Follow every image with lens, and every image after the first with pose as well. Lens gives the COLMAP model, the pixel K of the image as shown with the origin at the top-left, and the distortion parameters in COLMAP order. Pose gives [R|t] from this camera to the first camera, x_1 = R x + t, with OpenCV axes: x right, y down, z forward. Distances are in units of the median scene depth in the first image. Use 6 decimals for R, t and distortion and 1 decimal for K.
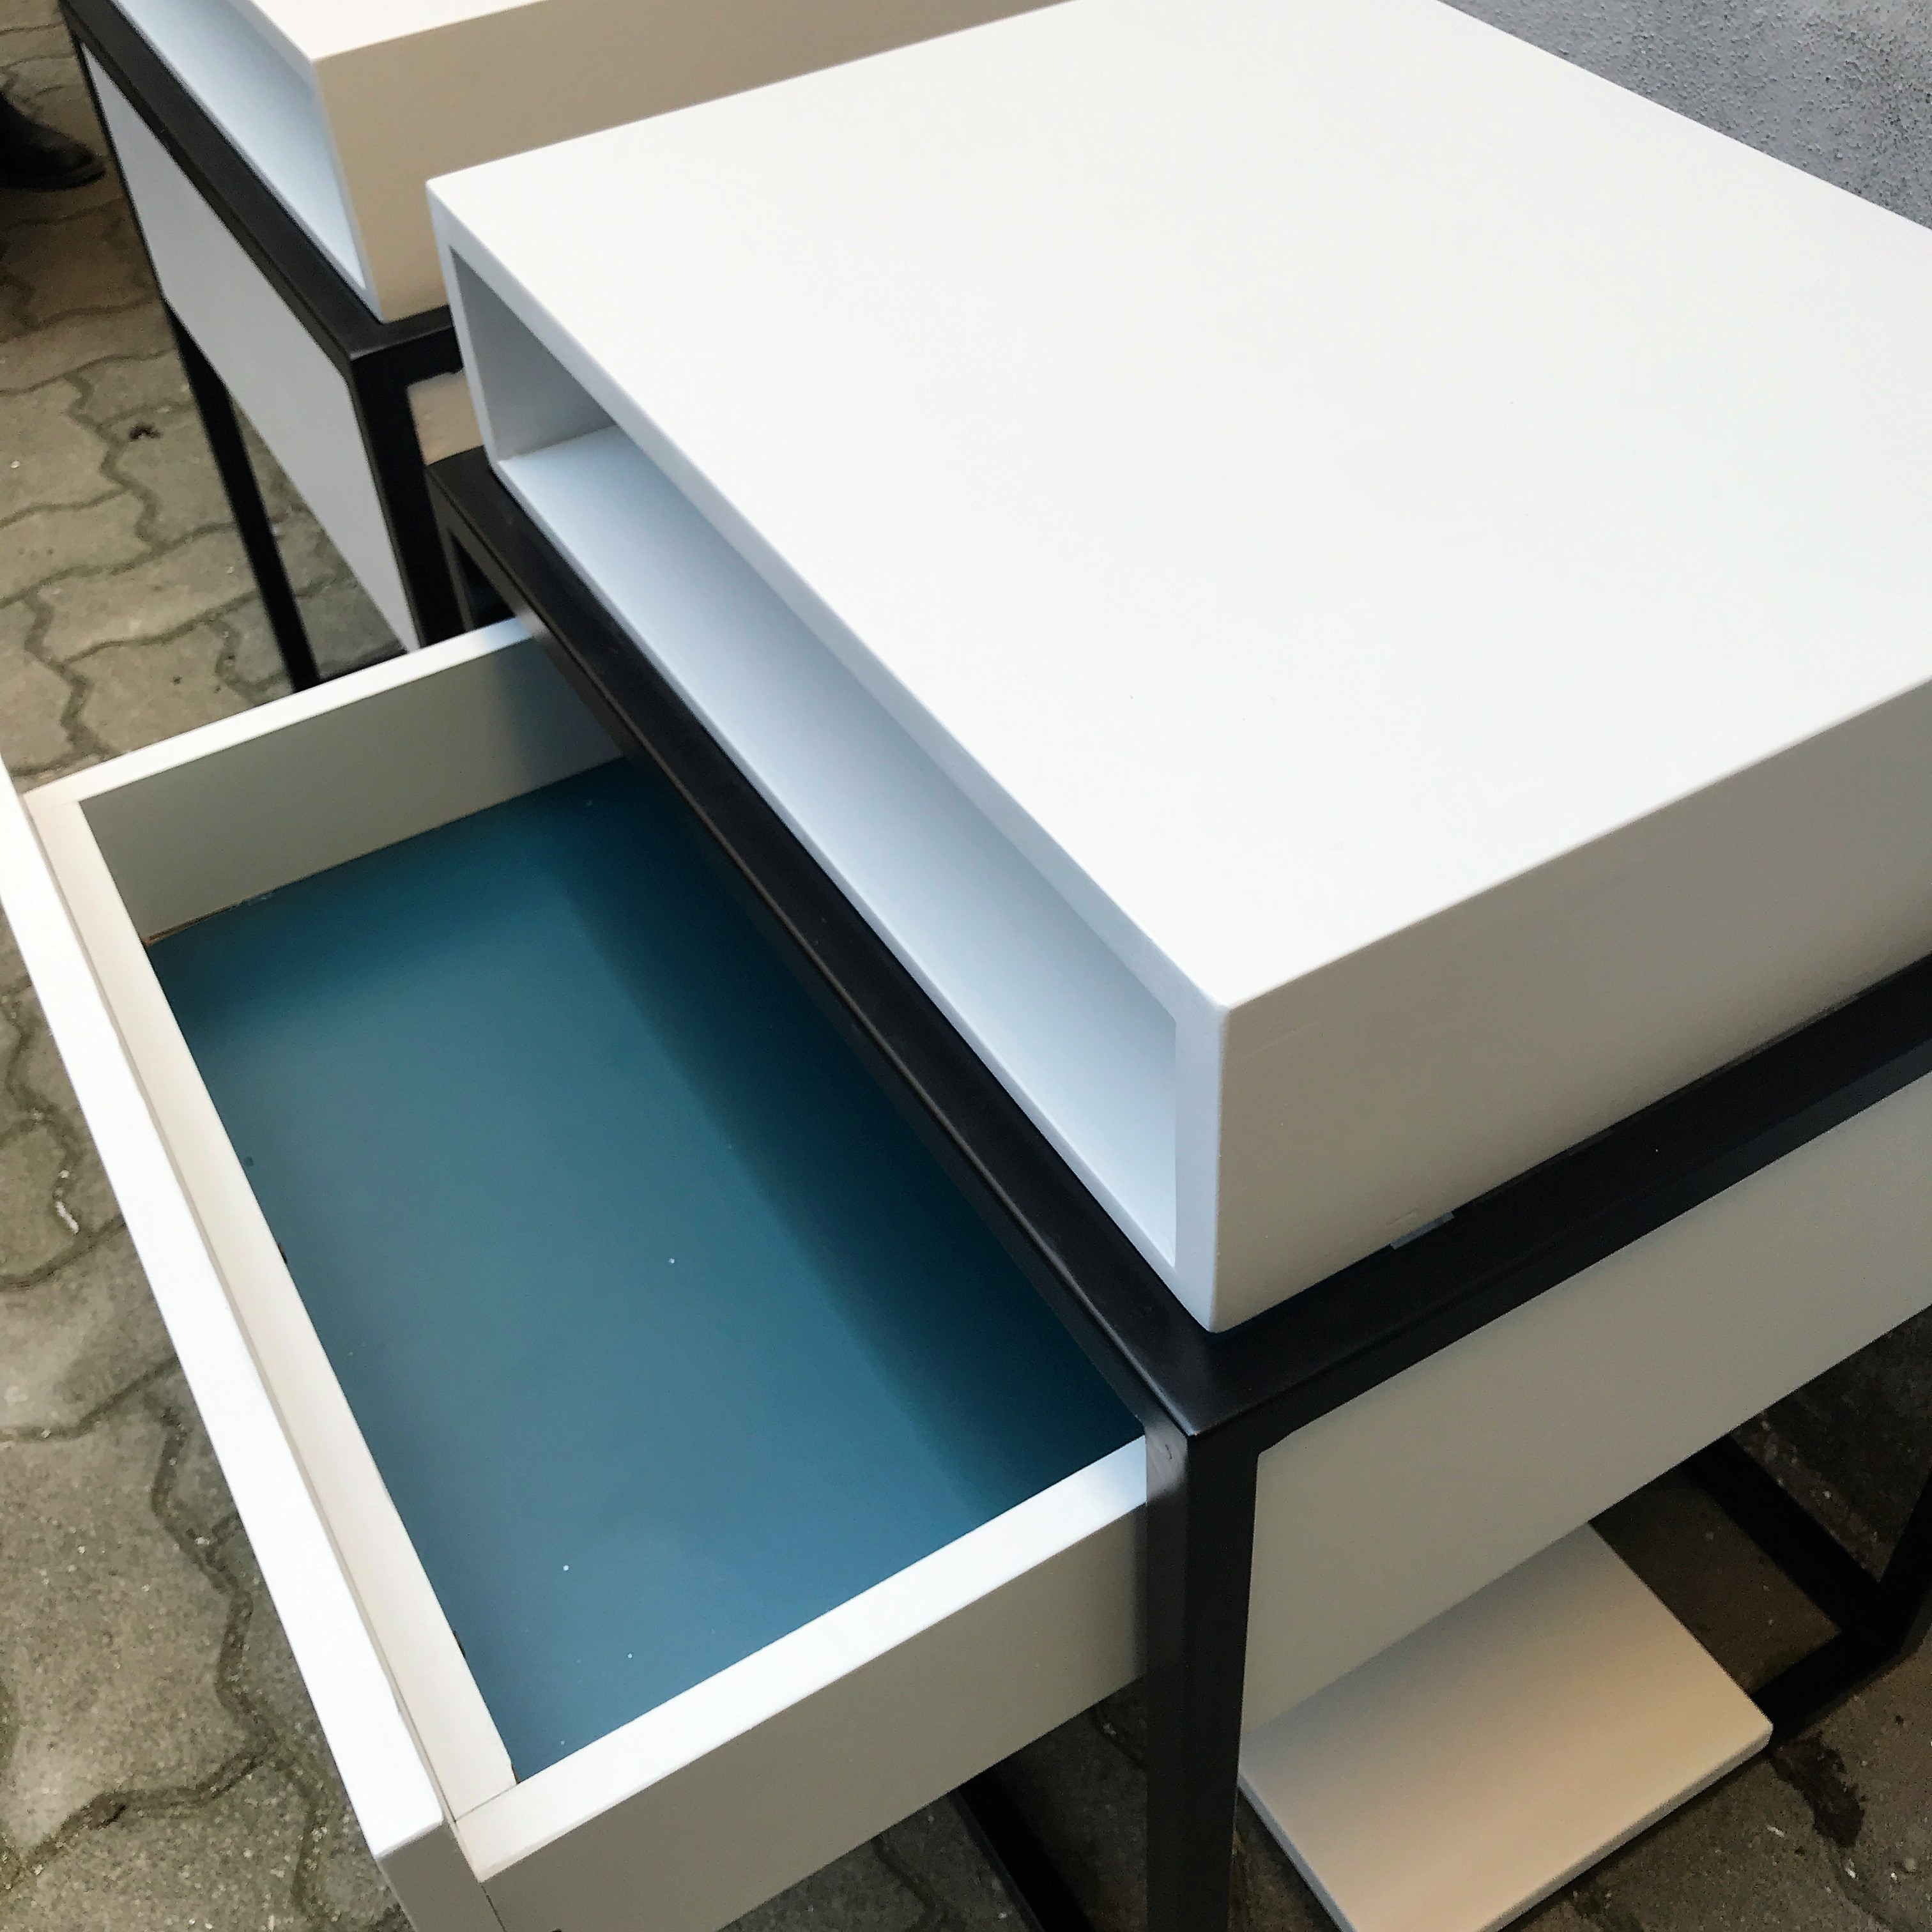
lens RADIAL K [[2142.4, 0, 944.5], [0, 2142.4, 956.4], [0, 0, 1]] dist [-0.002680, 0.000000]
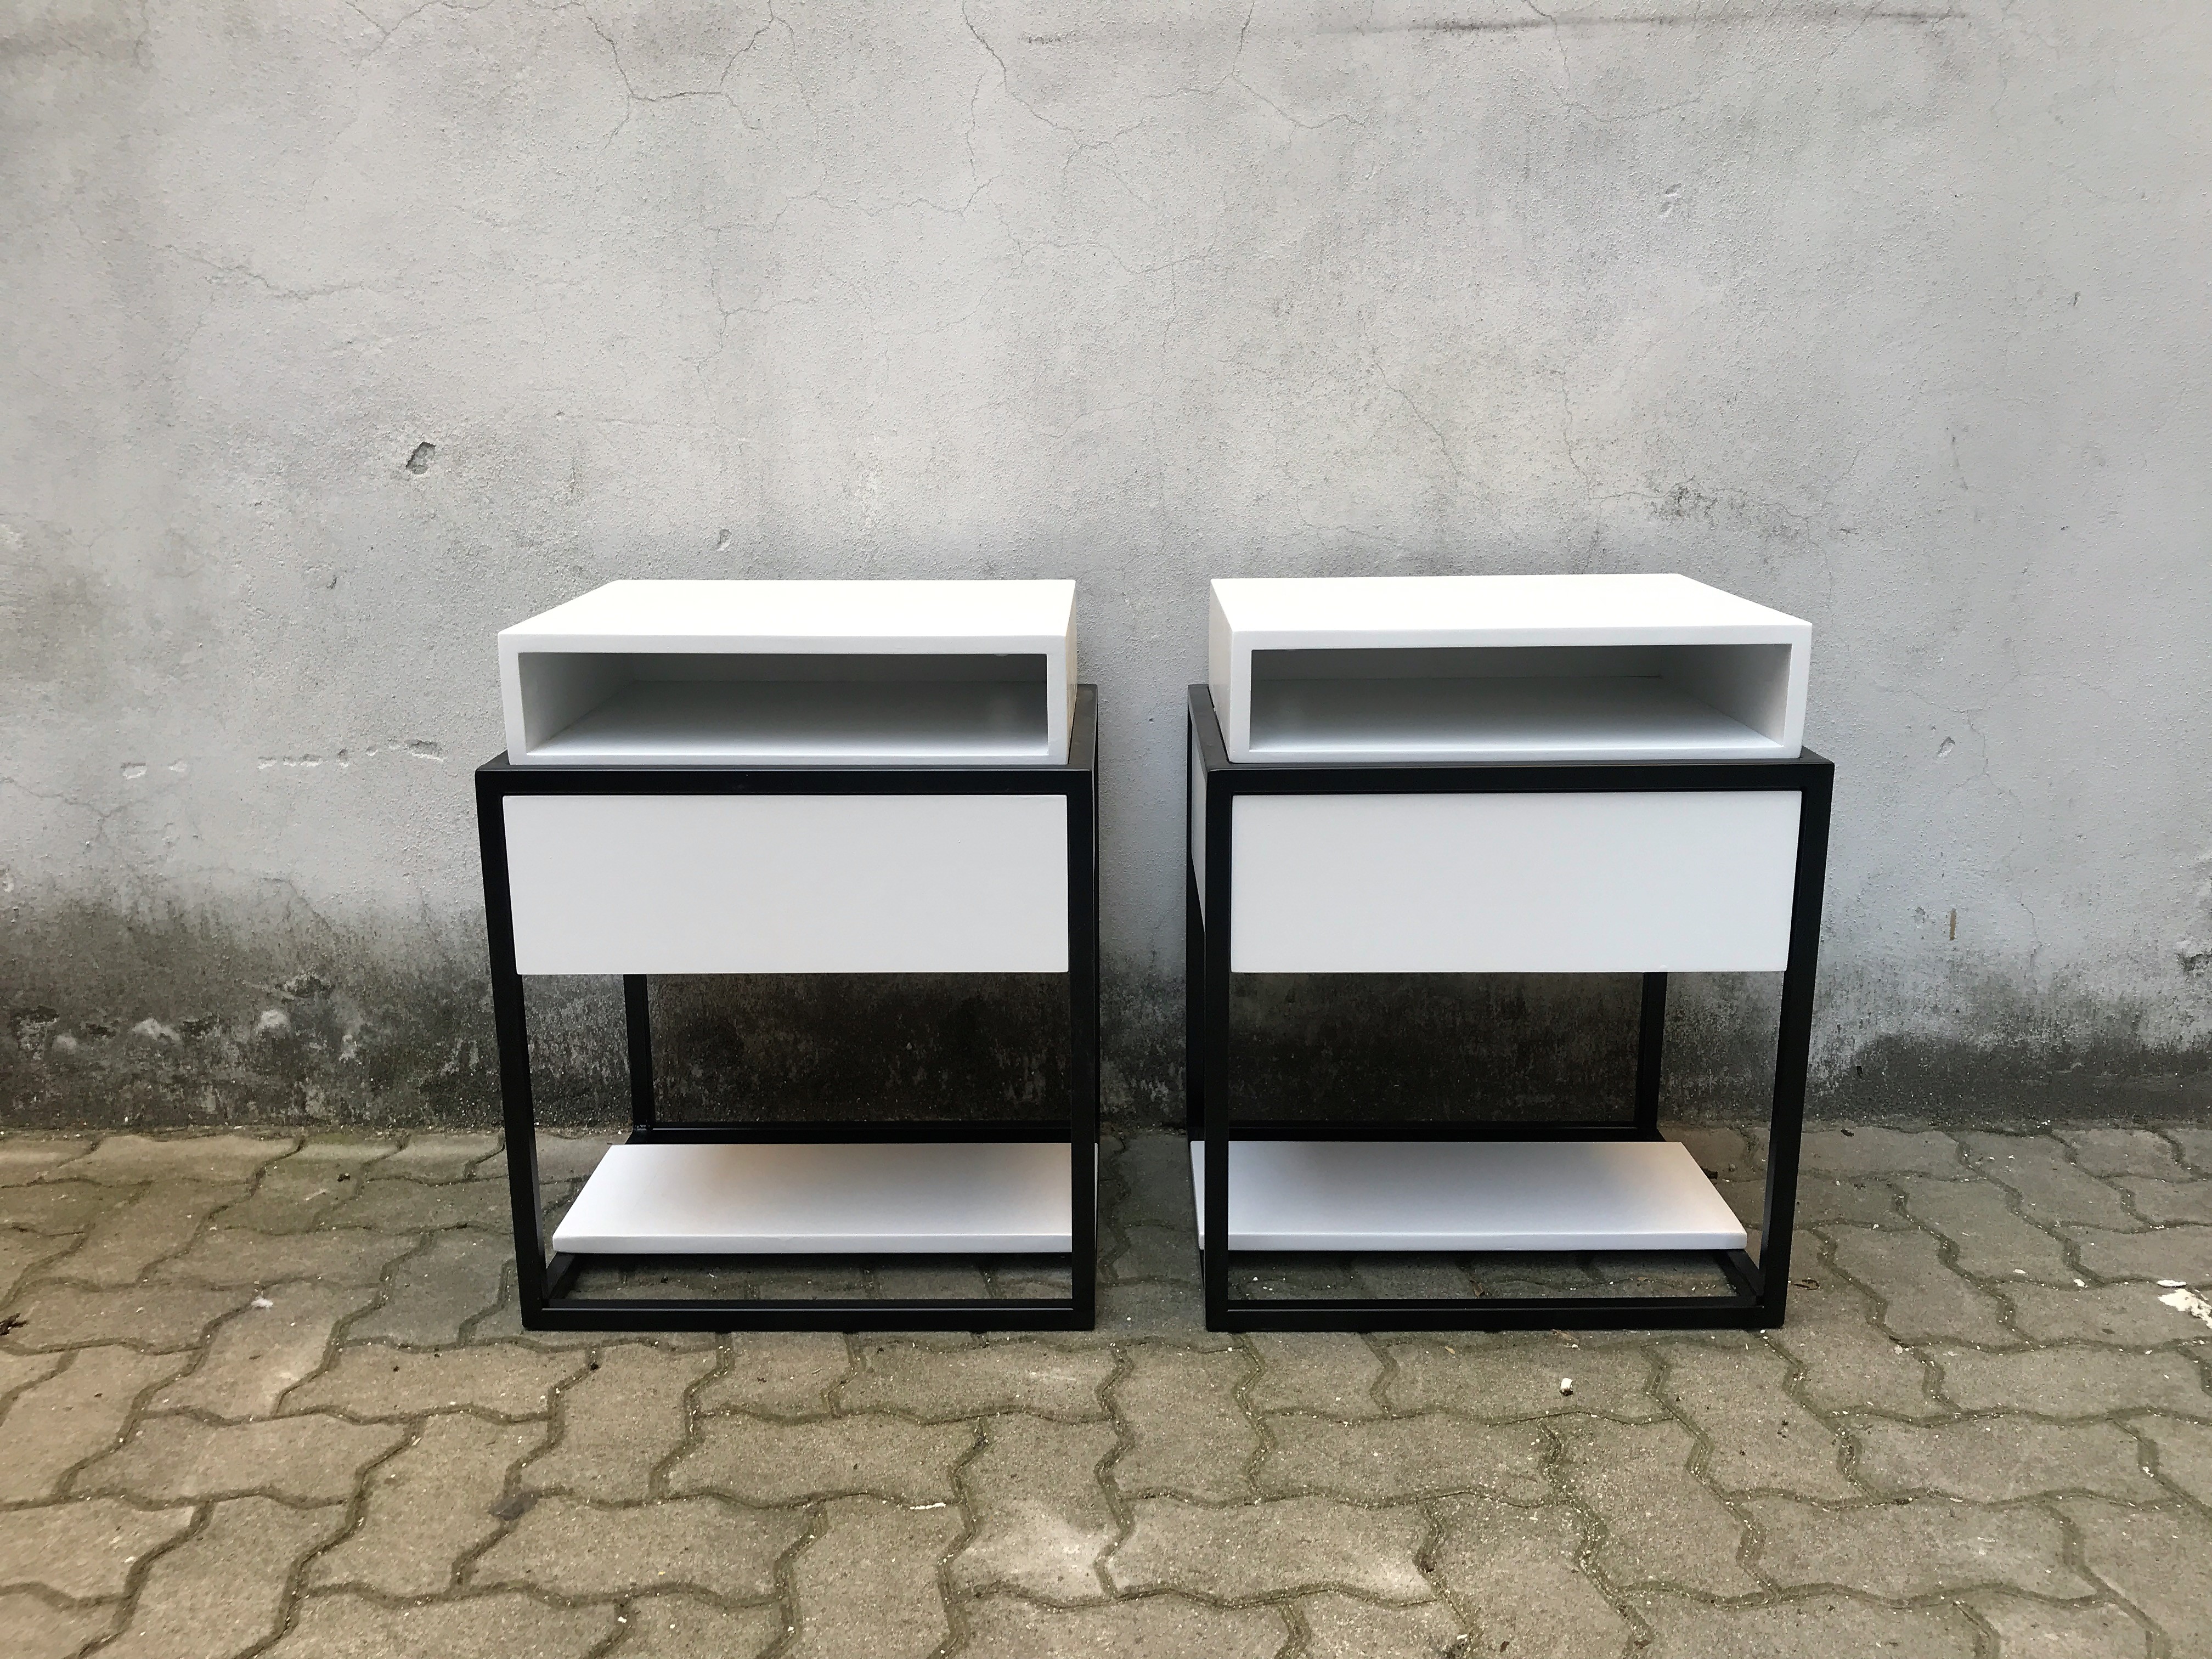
lens RADIAL K [[1833.5, 0, 1092.0], [0, 1833.5, 822.2], [0, 0, 1]] dist [0.006223, 0.001838]
pose [[0.511824, -0.158778, 0.844290, -1.551192], [0.584708, 0.784405, -0.206944, 0.104625], [-0.629407, 0.599582, 0.494316, 0.154622]]
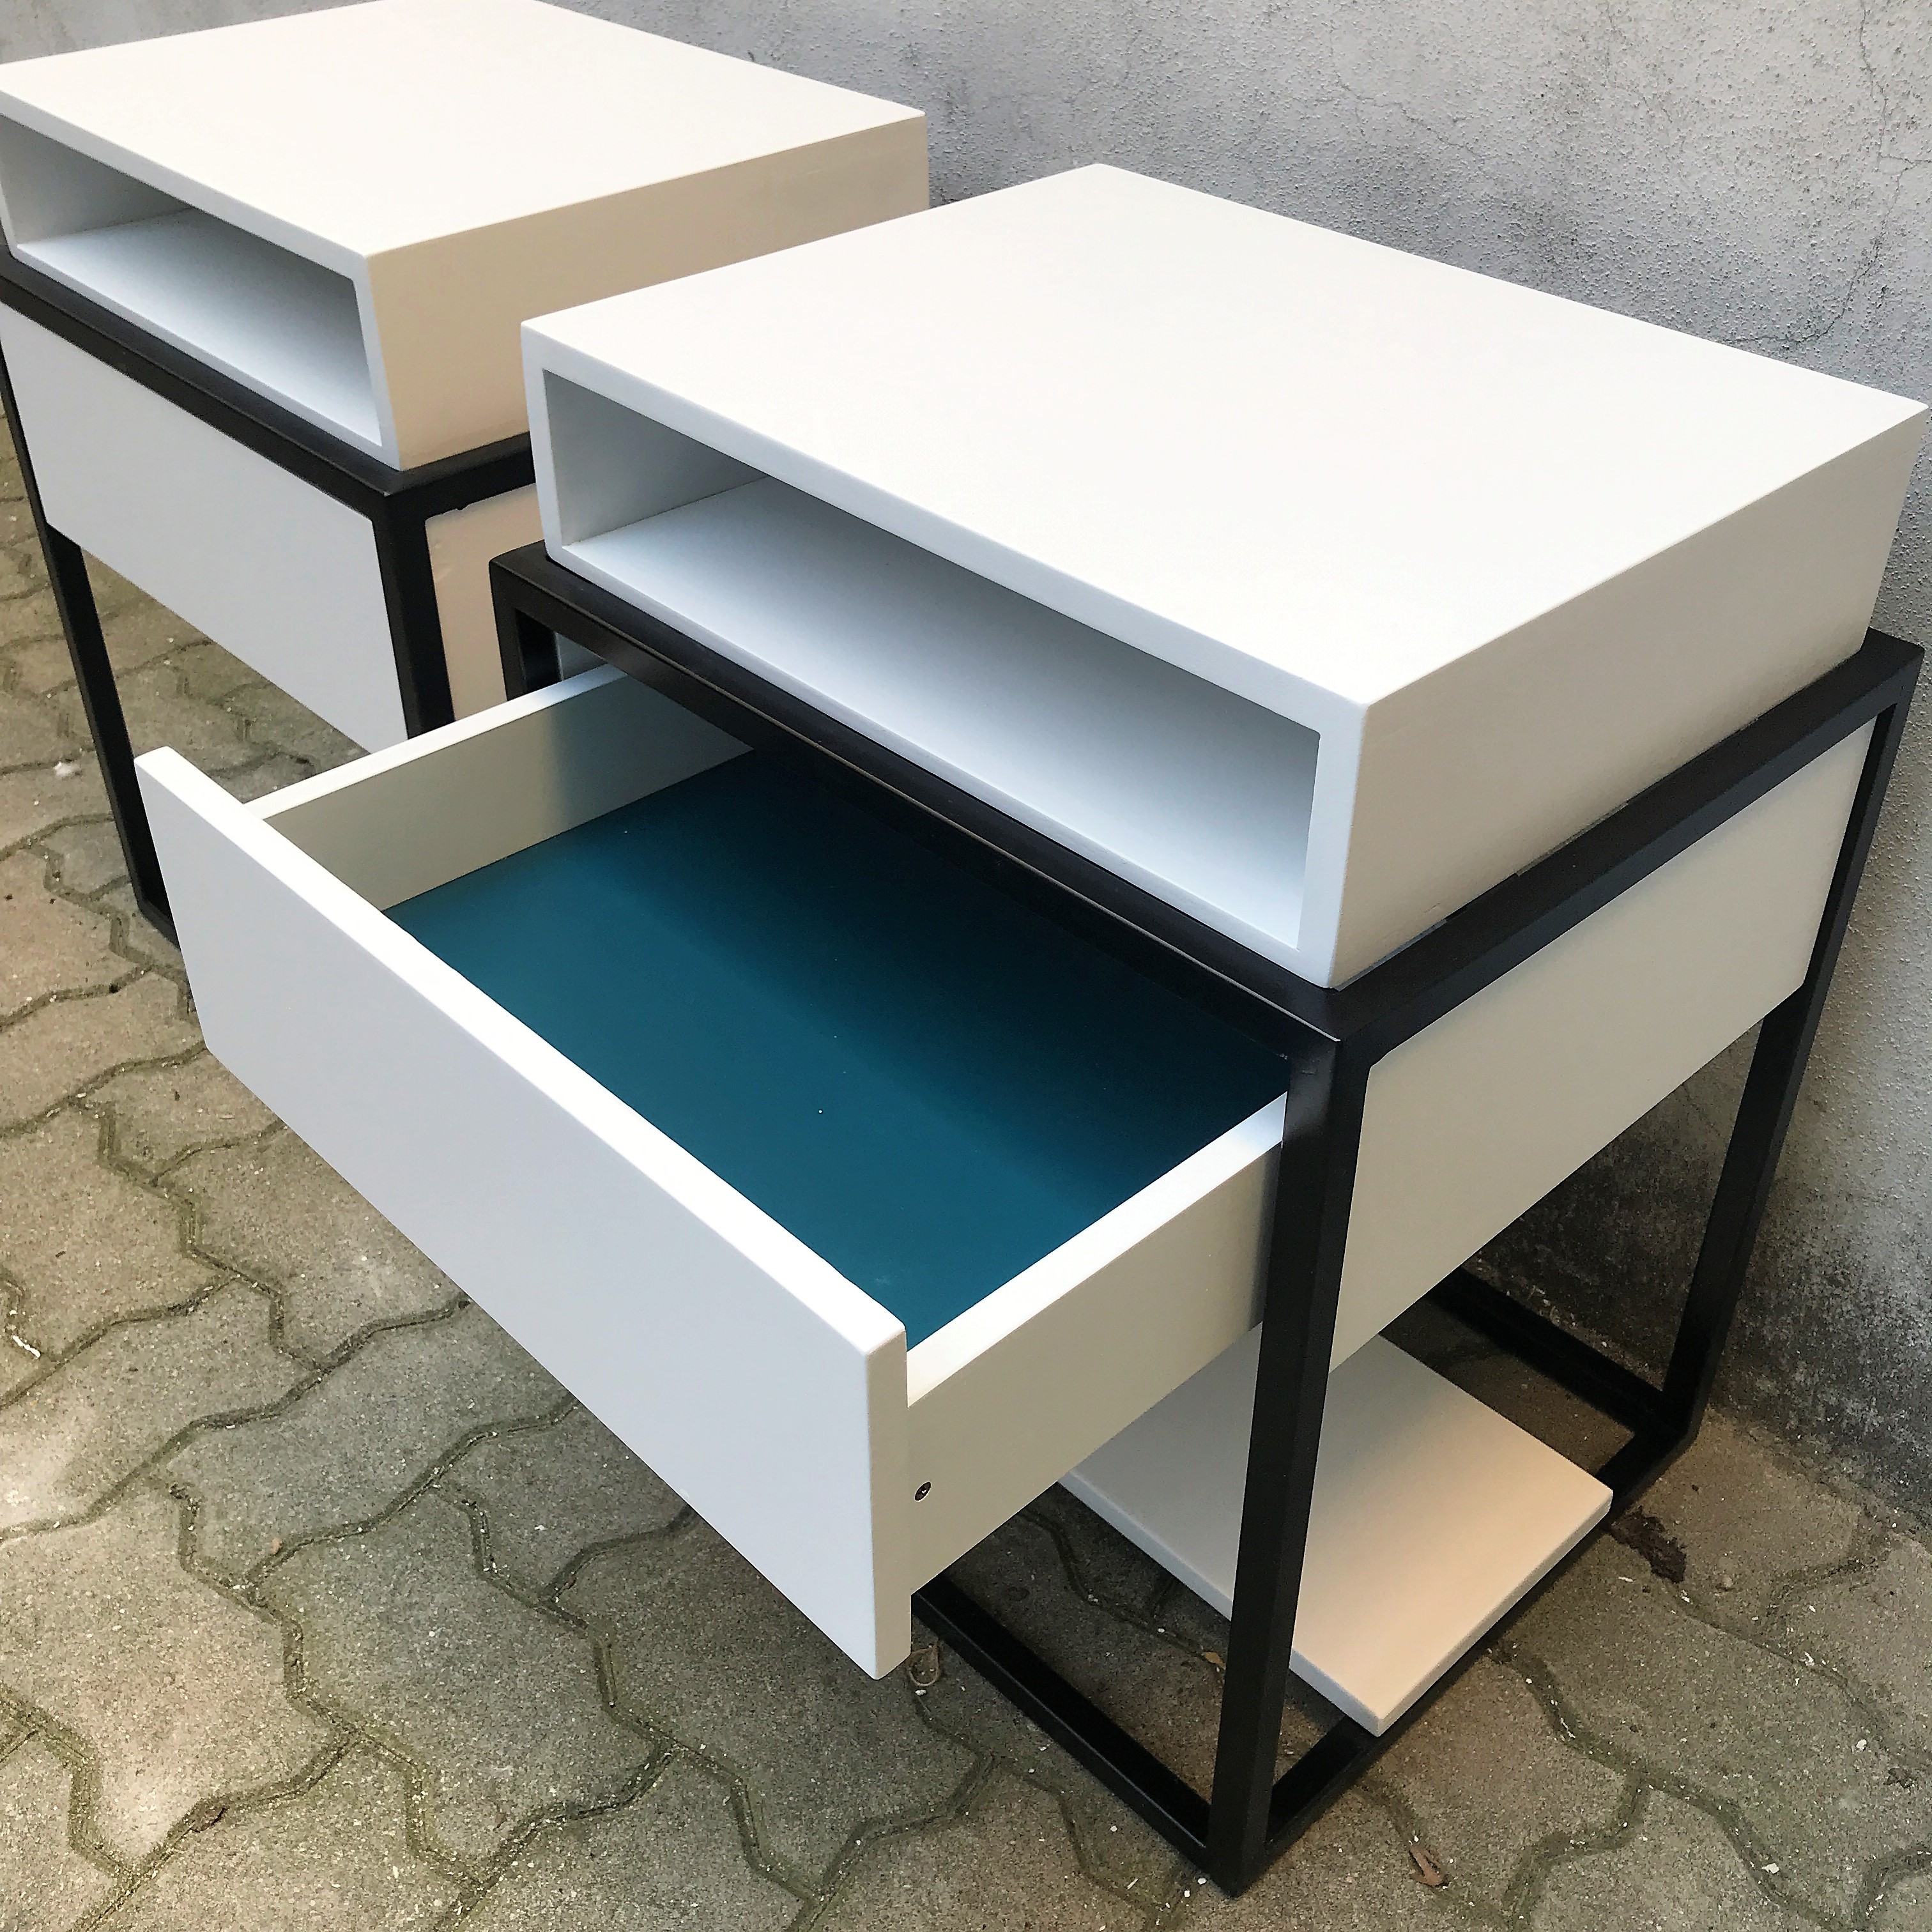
lens RADIAL K [[2142.4, 0, 970.7], [0, 2142.4, 954.3], [0, 0, 1]] dist [-0.002680, 0.000000]
pose [[0.971401, -0.084372, 0.221950, -0.218390], [0.117786, 0.982850, -0.141886, 0.169634], [-0.206173, 0.163971, 0.964679, -0.181128]]
